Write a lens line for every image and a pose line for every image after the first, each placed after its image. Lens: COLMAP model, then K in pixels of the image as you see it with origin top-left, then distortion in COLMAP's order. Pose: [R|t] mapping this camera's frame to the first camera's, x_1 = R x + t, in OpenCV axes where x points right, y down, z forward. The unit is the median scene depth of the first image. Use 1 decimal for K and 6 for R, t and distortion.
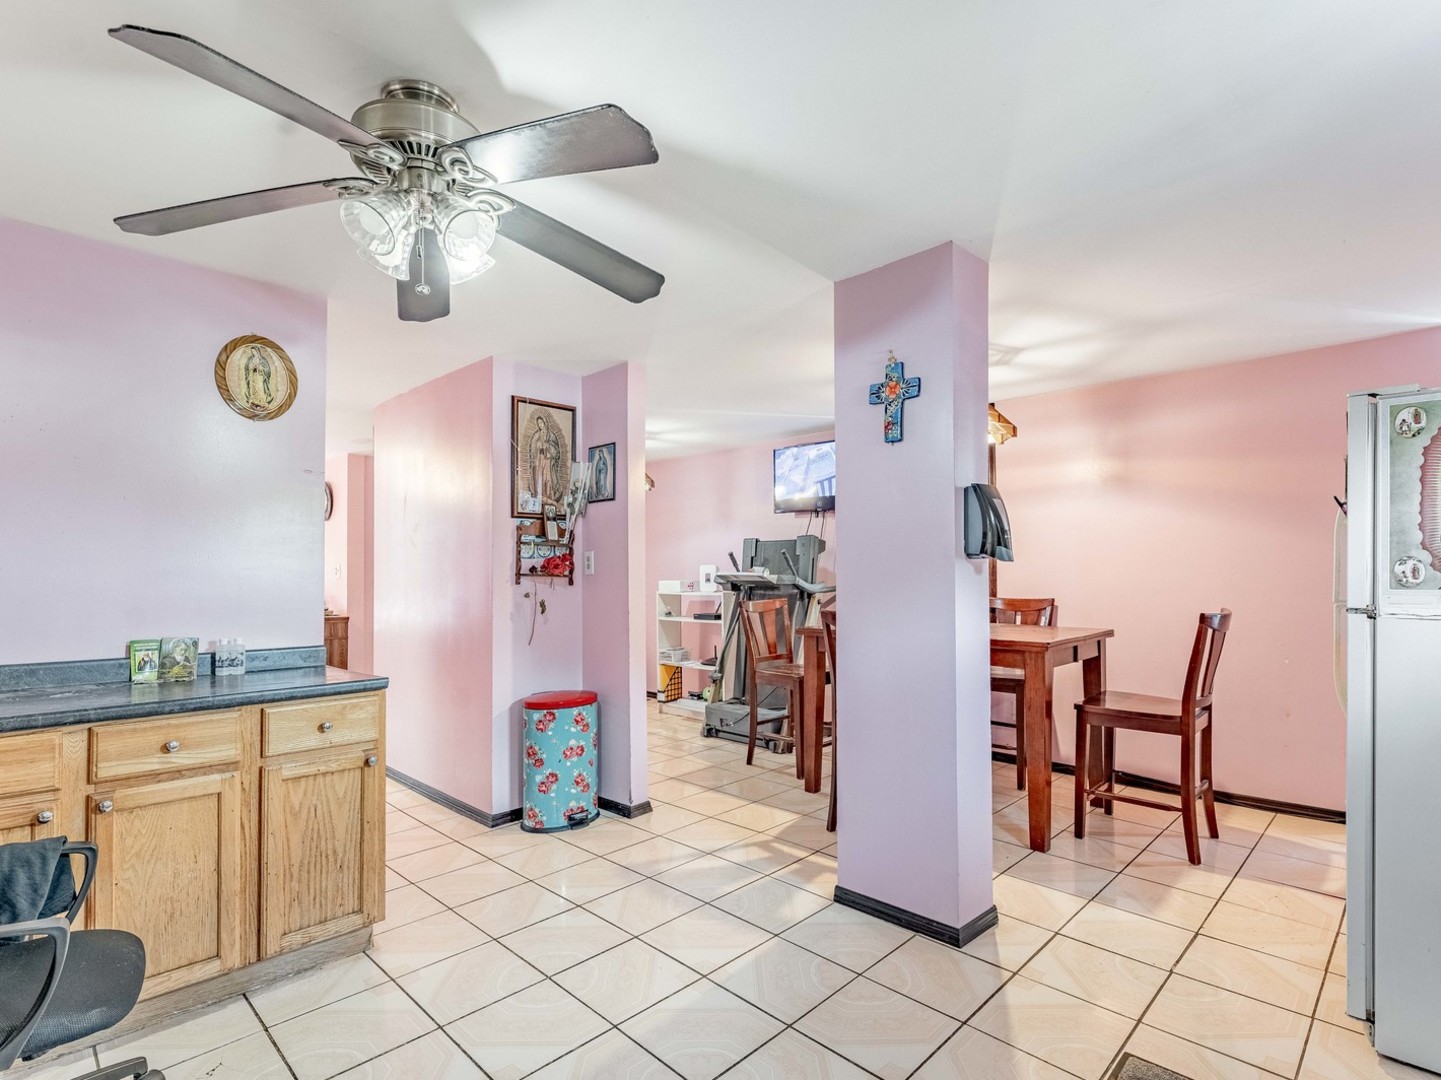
lens RADIAL K [[675.9, 0, 717.3], [0, 675.9, 572.7], [0, 0, 1]] dist [0.001519, -0.000279]
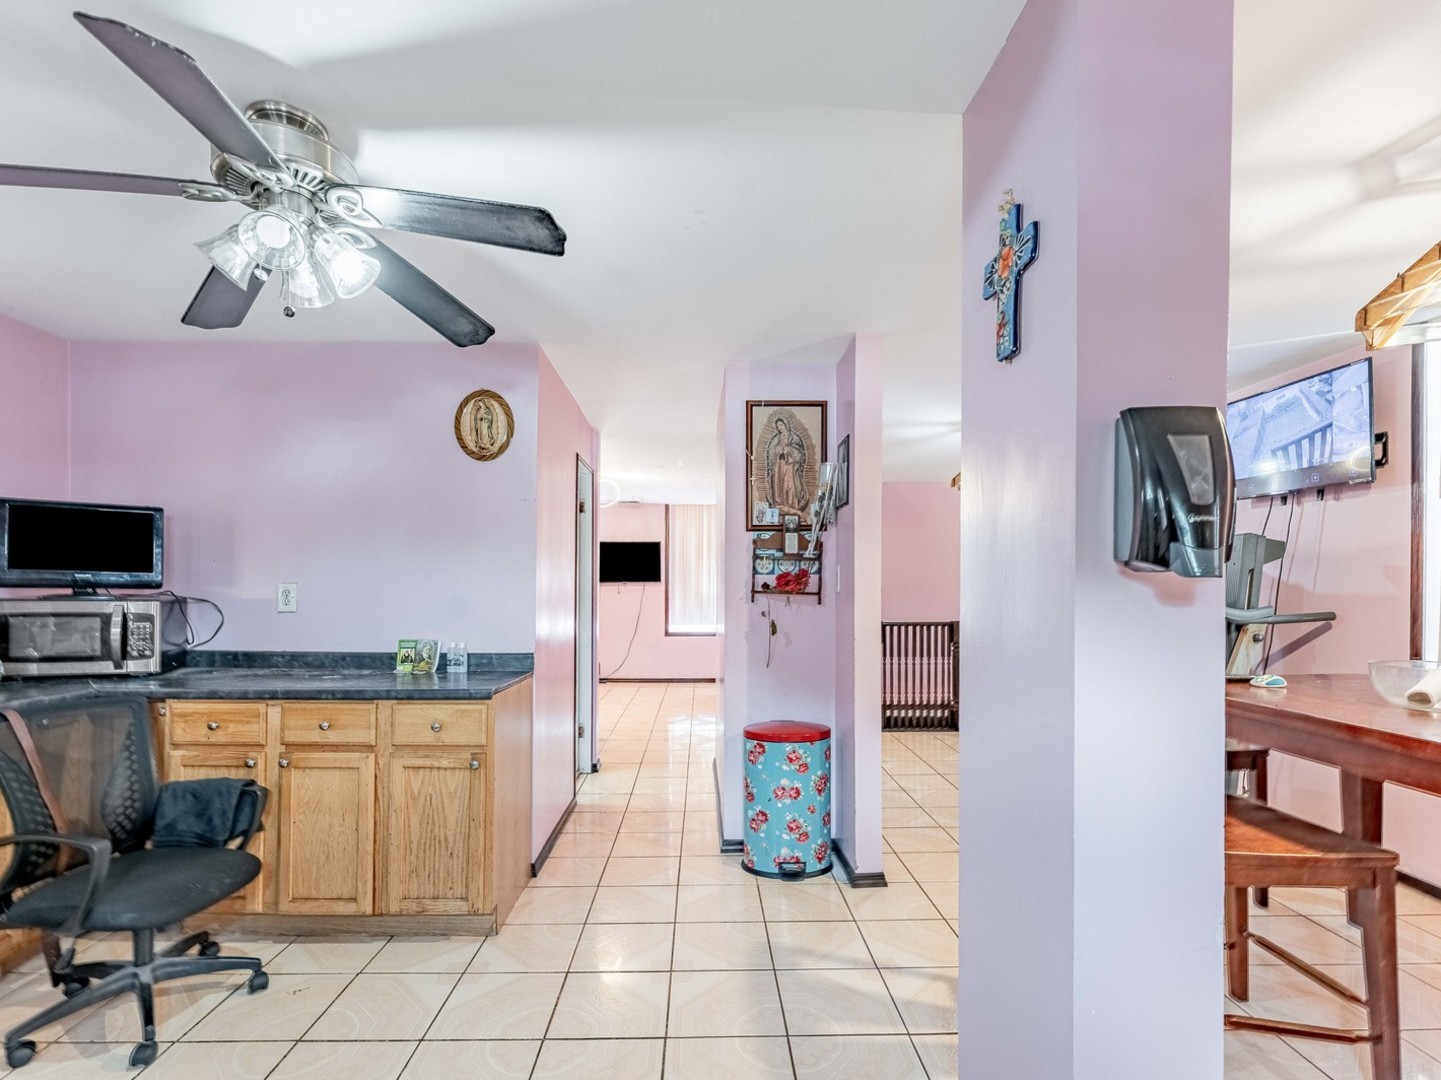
lens RADIAL K [[667.0, 0, 715.8], [0, 667.0, 595.2], [0, 0, 1]] dist [0.001251, -0.000150]
pose [[0.736917, 0.012648, -0.675865, 0.302266], [-0.004066, 0.999890, 0.014278, -0.005433], [0.675971, -0.007774, 0.736887, 0.293947]]
